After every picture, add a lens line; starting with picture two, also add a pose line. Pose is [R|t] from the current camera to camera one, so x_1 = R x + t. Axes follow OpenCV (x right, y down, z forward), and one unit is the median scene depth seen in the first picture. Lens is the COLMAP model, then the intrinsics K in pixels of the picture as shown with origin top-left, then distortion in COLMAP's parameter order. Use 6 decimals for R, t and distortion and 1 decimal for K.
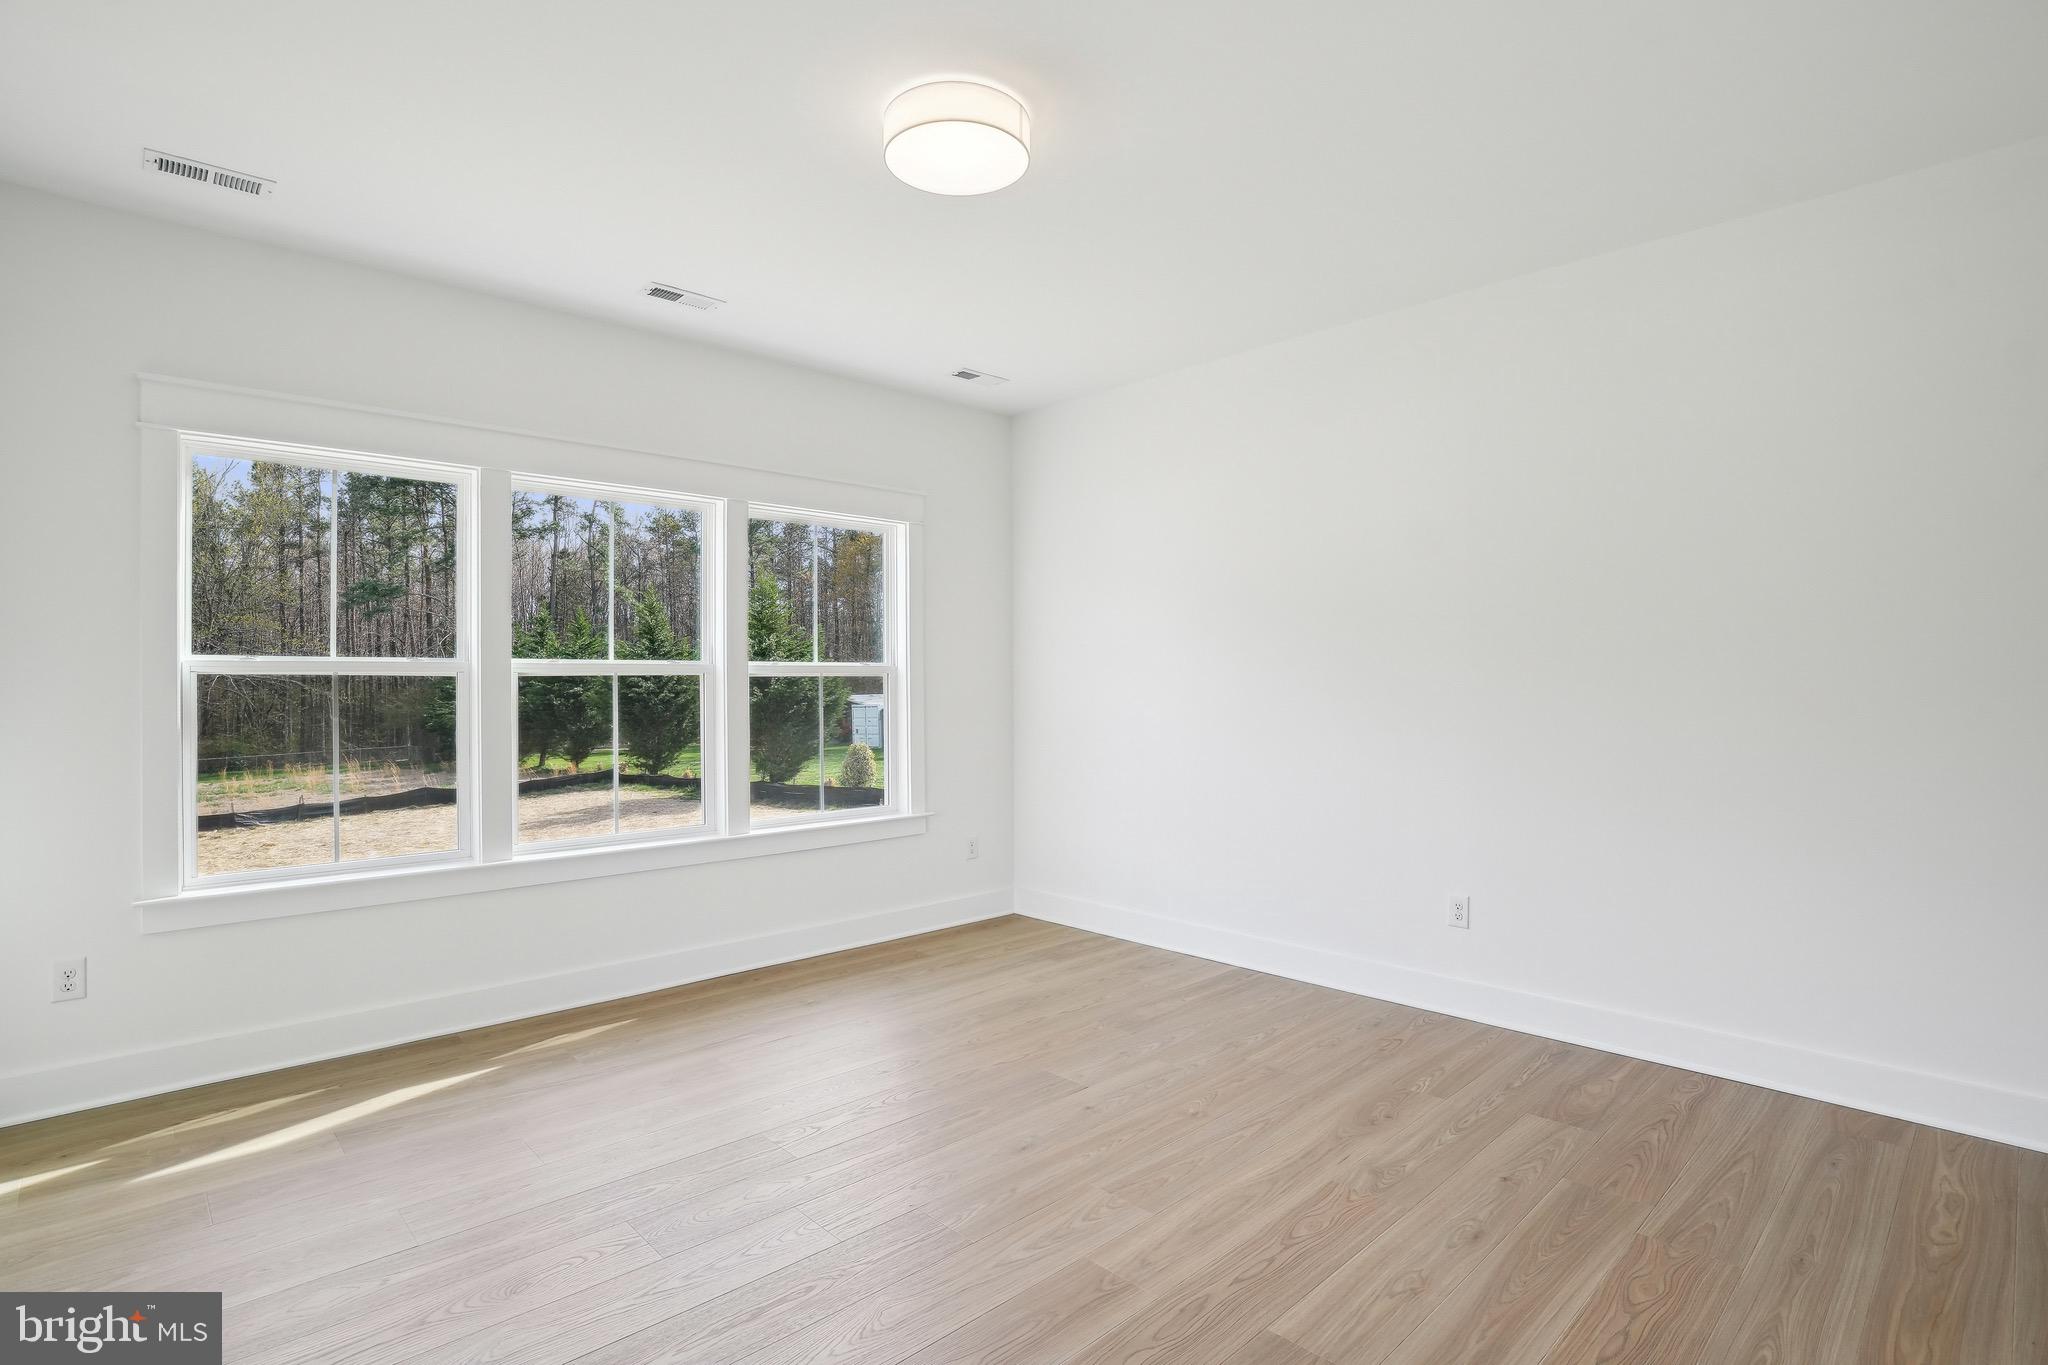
lens RADIAL K [[1059.5, 0, 1017.2], [0, 1059.5, 677.0], [0, 0, 1]] dist [-0.005988, 0.001161]
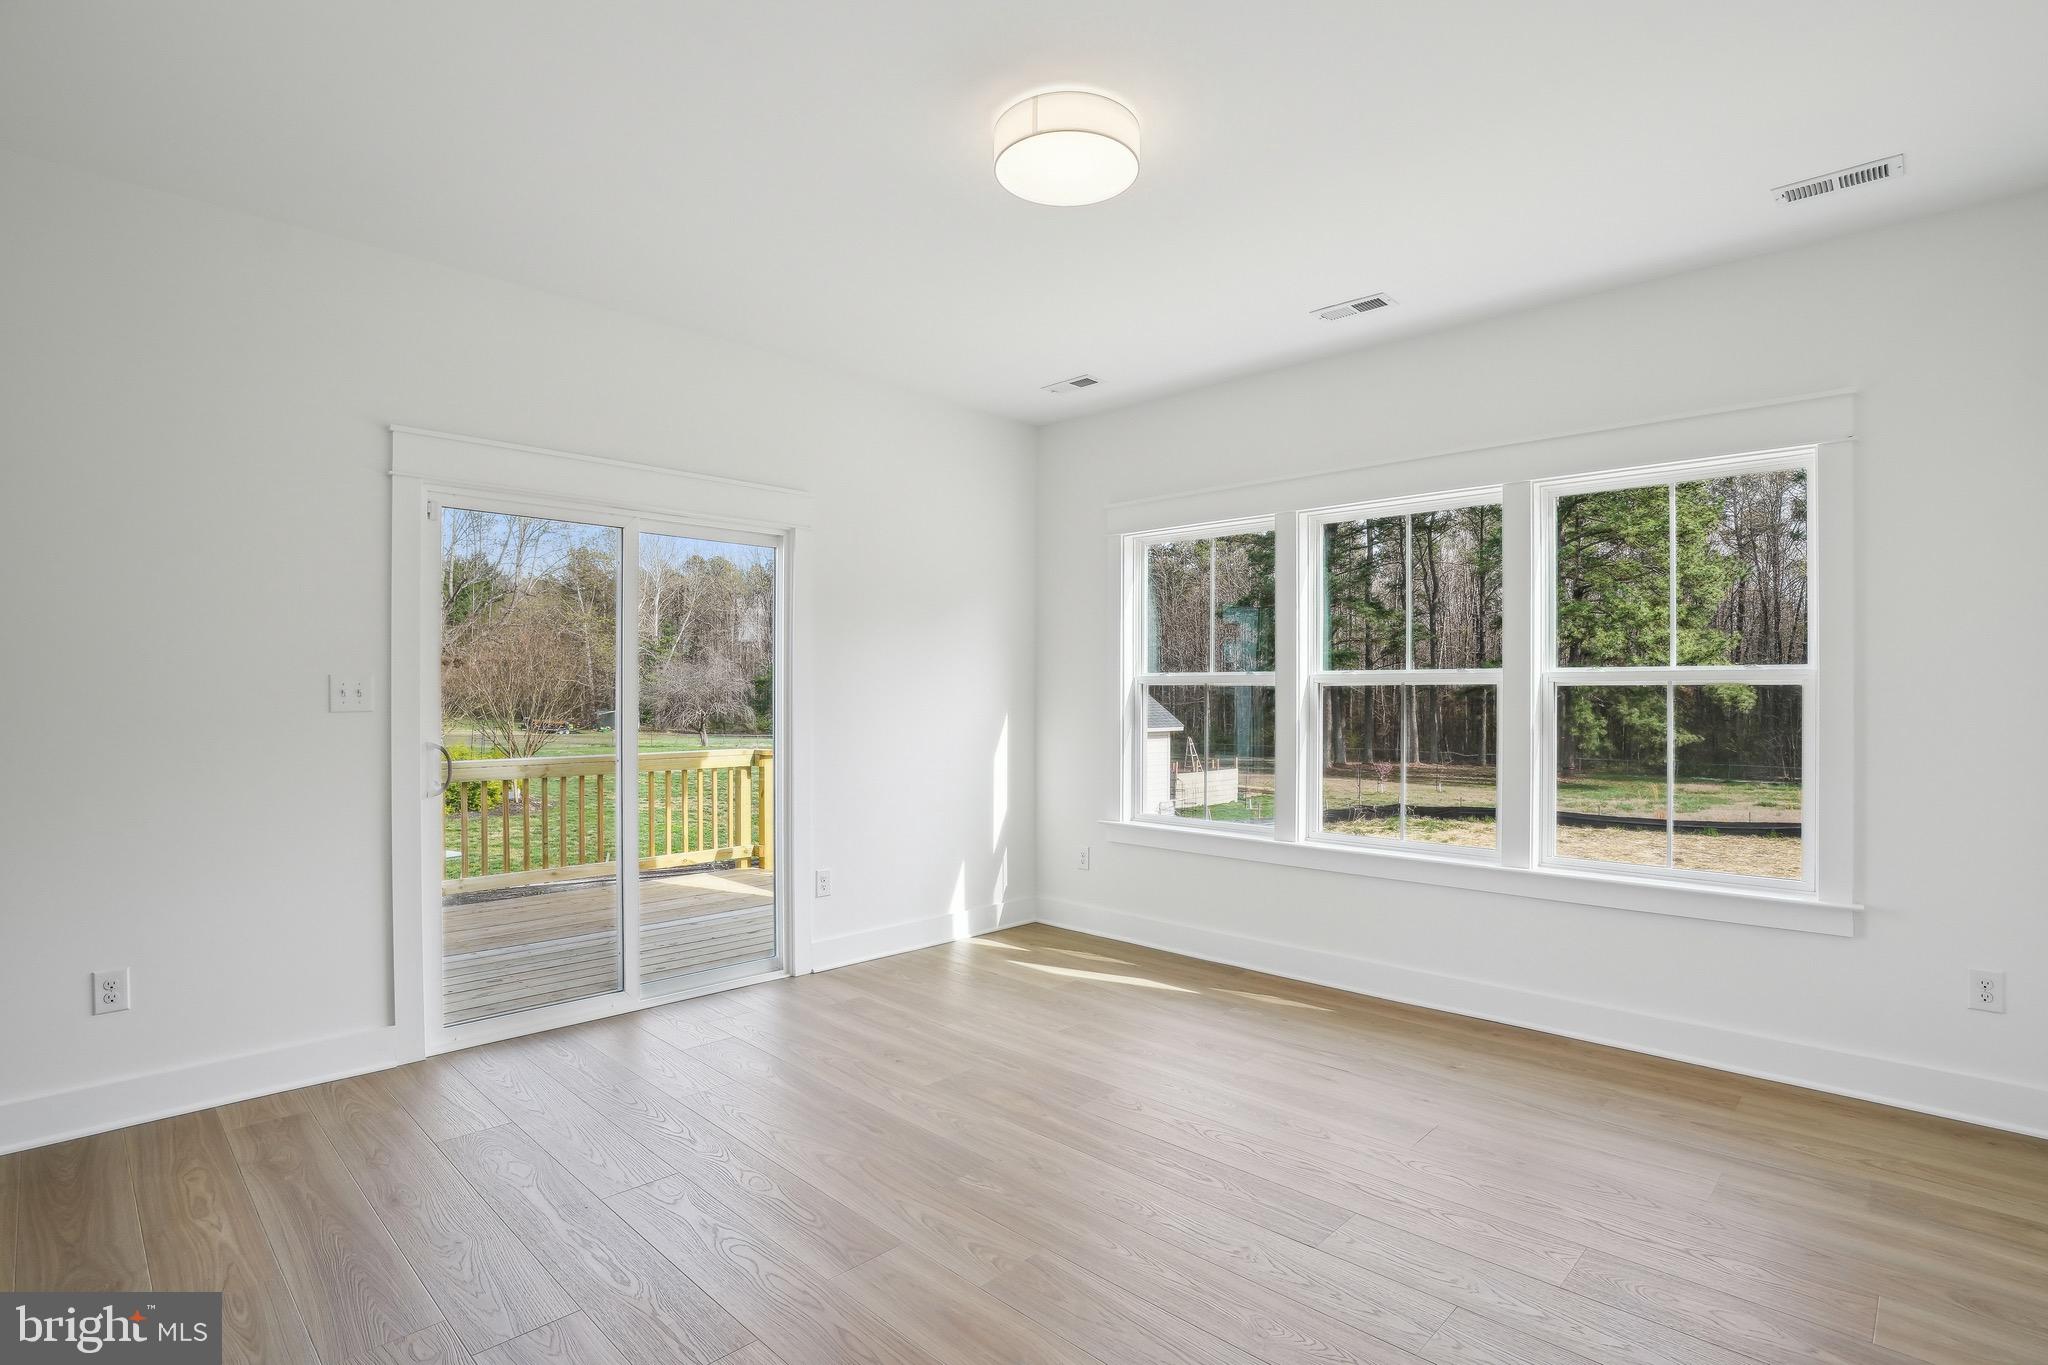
lens RADIAL K [[1059.5, 0, 1029.9], [0, 1059.5, 692.8], [0, 0, 1]] dist [-0.005988, 0.001161]
pose [[0.031321, 0.004724, -0.999498, 0.604572], [0.001491, 0.999987, 0.004773, 0.000708], [0.999508, -0.001640, 0.031313, 0.589626]]
